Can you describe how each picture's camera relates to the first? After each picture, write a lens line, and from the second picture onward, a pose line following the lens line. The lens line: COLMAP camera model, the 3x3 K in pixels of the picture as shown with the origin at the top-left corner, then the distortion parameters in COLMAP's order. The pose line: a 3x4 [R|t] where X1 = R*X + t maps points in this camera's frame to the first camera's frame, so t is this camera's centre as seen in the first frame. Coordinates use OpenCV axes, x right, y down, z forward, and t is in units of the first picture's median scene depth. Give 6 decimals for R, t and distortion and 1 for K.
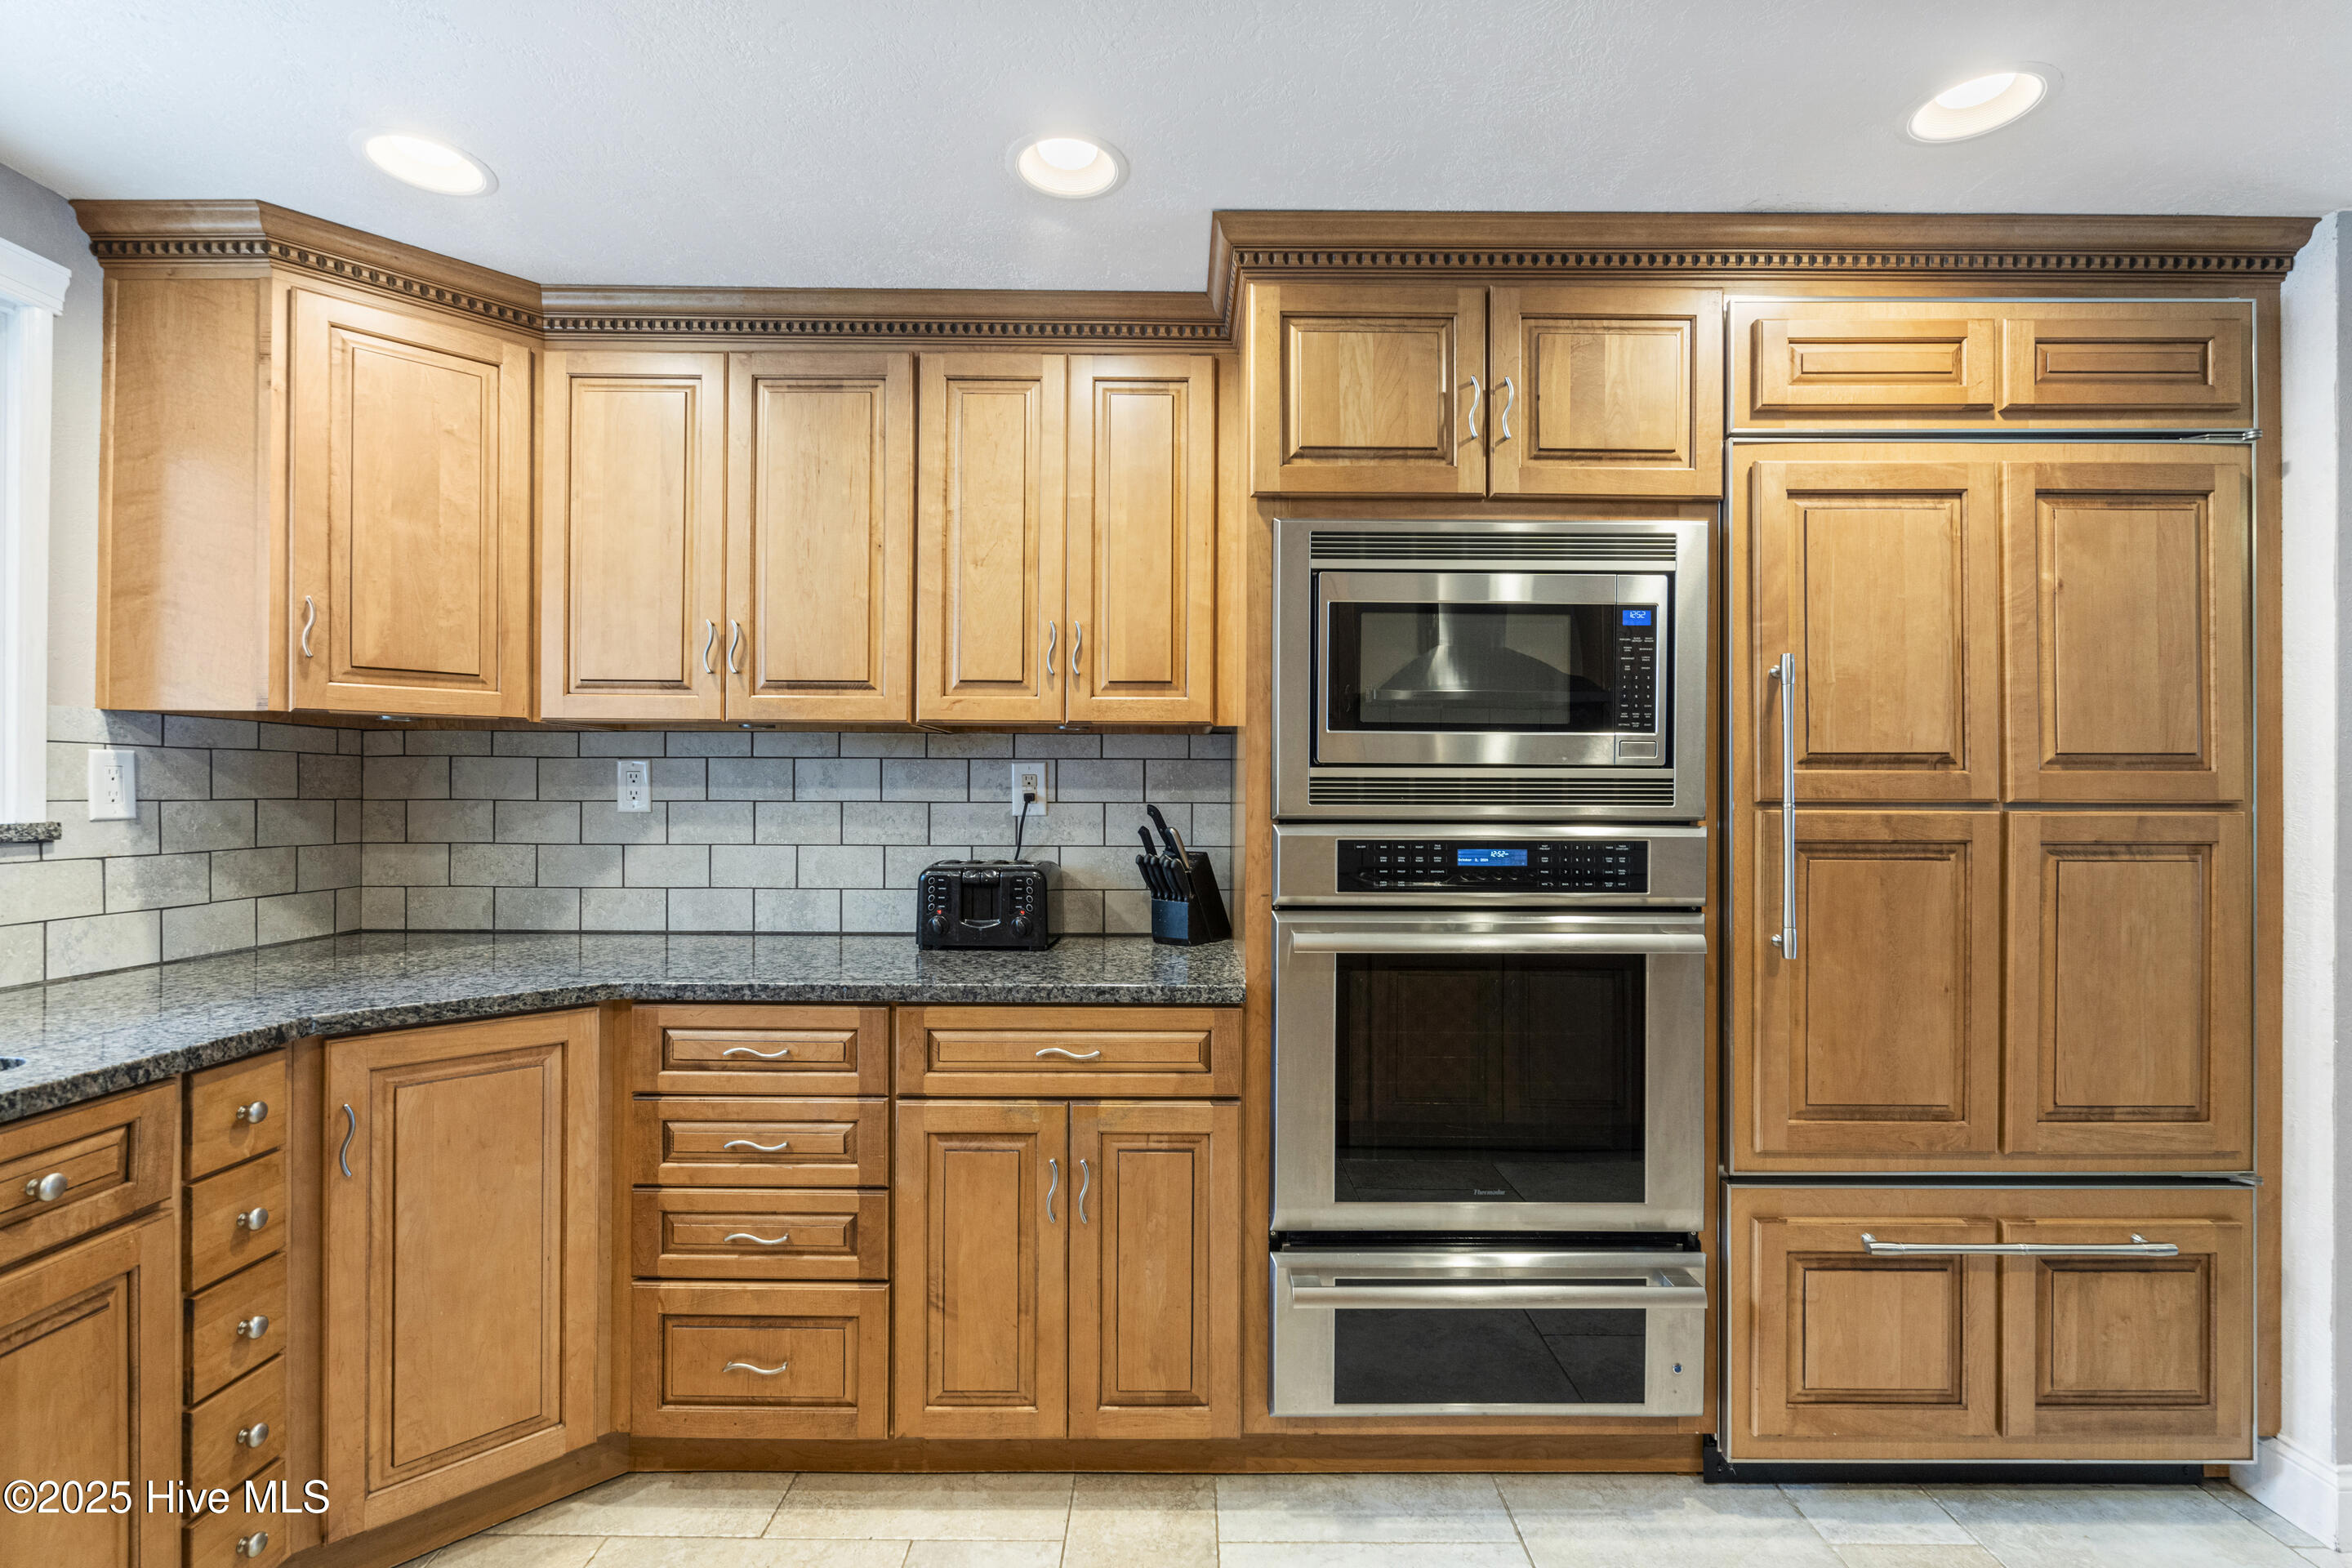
lens RADIAL K [[1076.8, 0, 1180.0], [0, 1076.8, 787.4], [0, 0, 1]] dist [-0.001792, 0.000786]
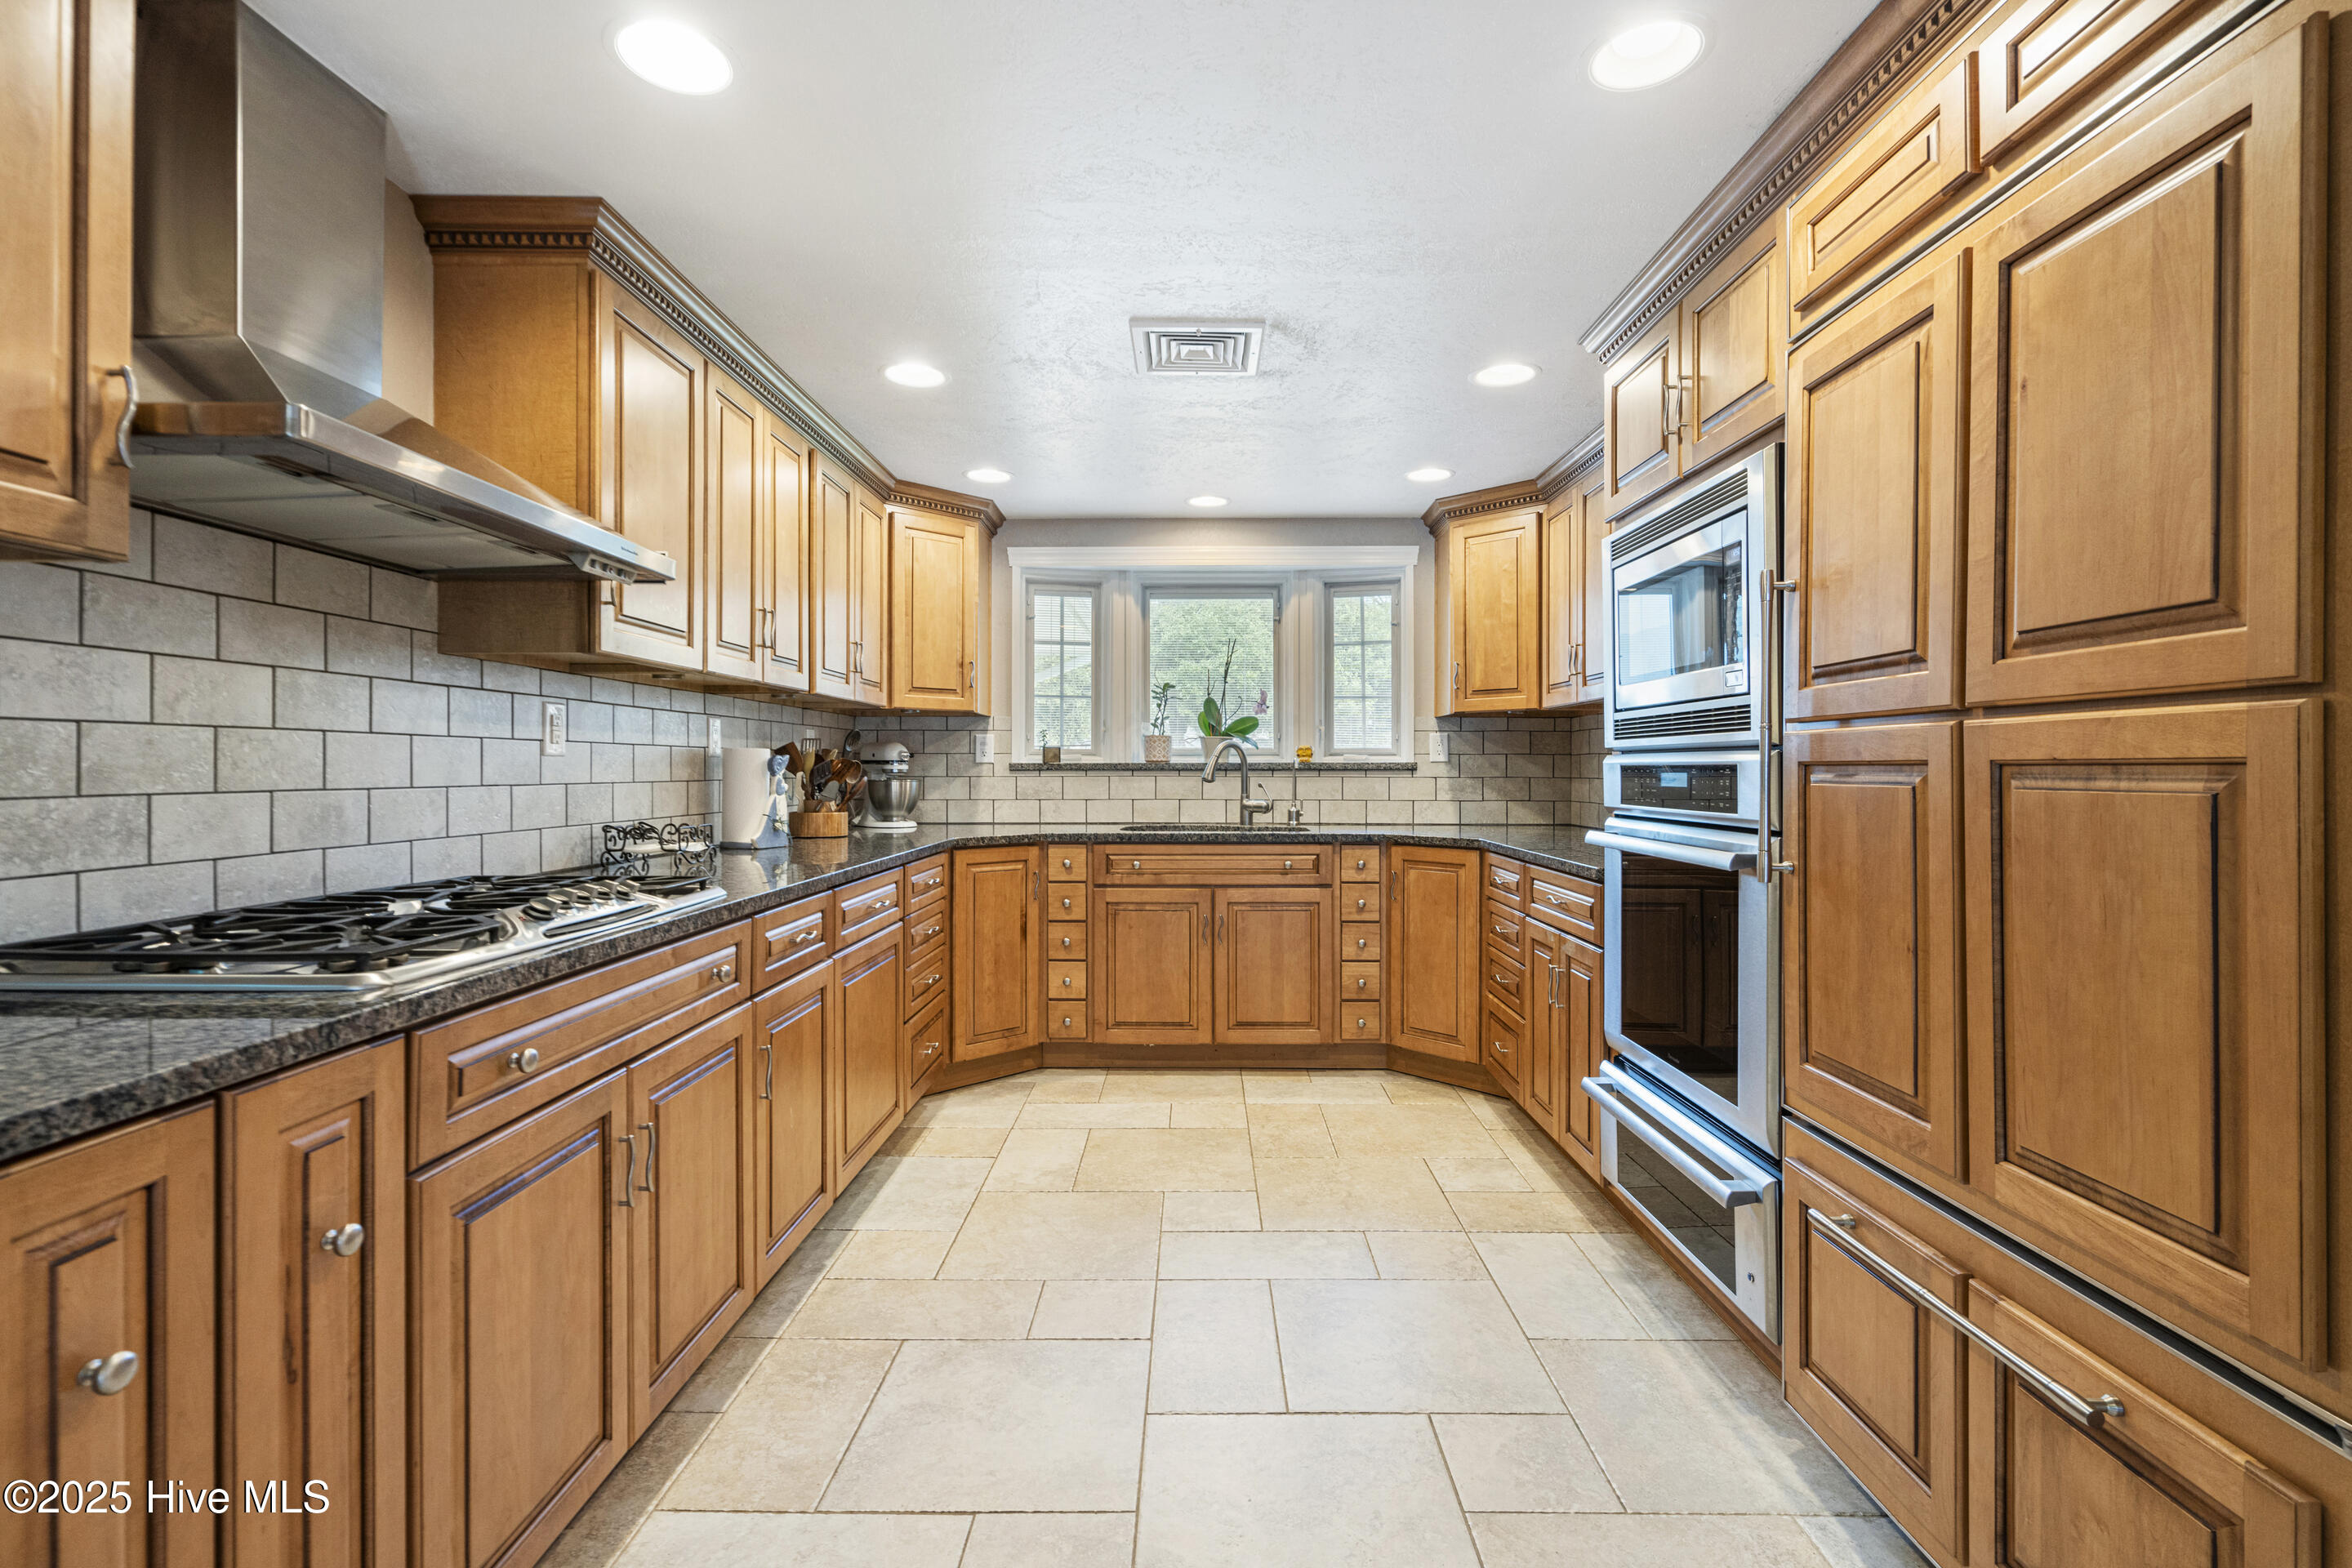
lens RADIAL K [[1076.8, 0, 1194.4], [0, 1076.8, 769.9], [0, 0, 1]] dist [-0.001792, 0.000786]
pose [[-0.005954, -0.003245, -0.999977, 1.482874], [0.001805, 0.999993, -0.003256, 0.055654], [0.999981, -0.001824, -0.005948, 0.468854]]
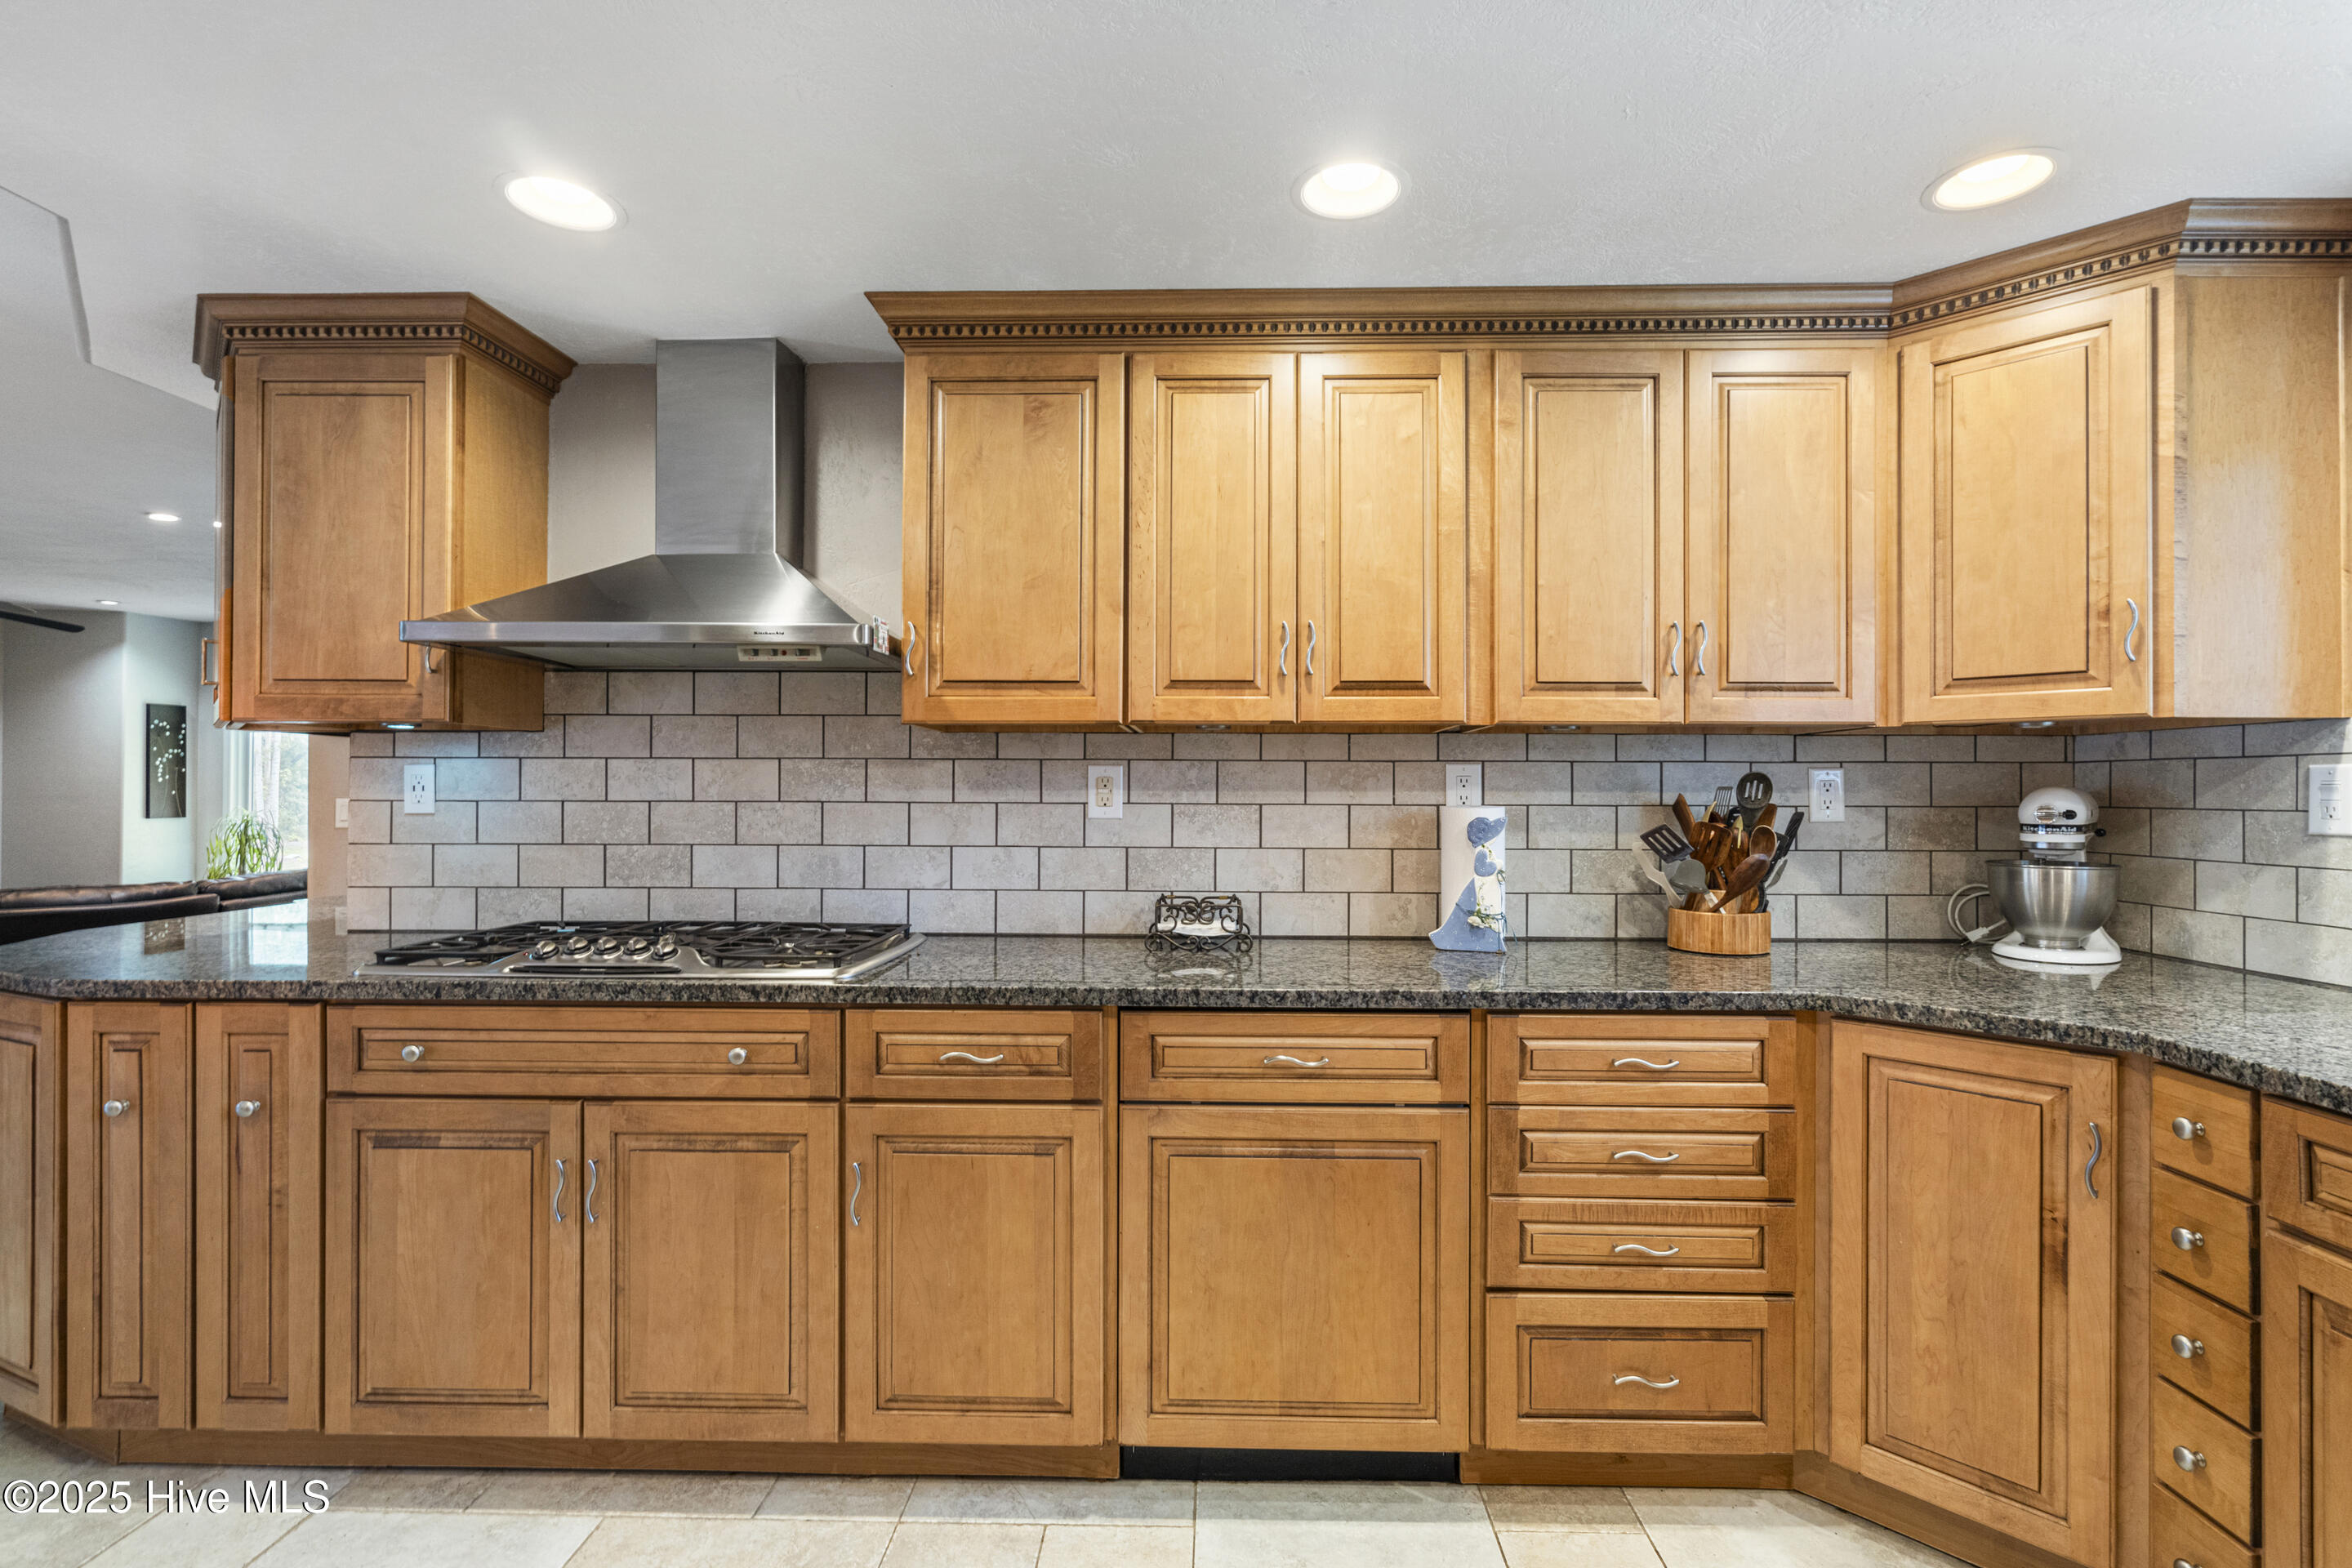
lens RADIAL K [[1076.8, 0, 1186.8], [0, 1076.8, 793.5], [0, 0, 1]] dist [-0.001792, 0.000786]
pose [[-0.999670, -0.009792, 0.023752, 0.013486], [-0.009836, 0.999950, -0.001741, 0.002823], [-0.023734, -0.001974, -0.999716, 0.992394]]
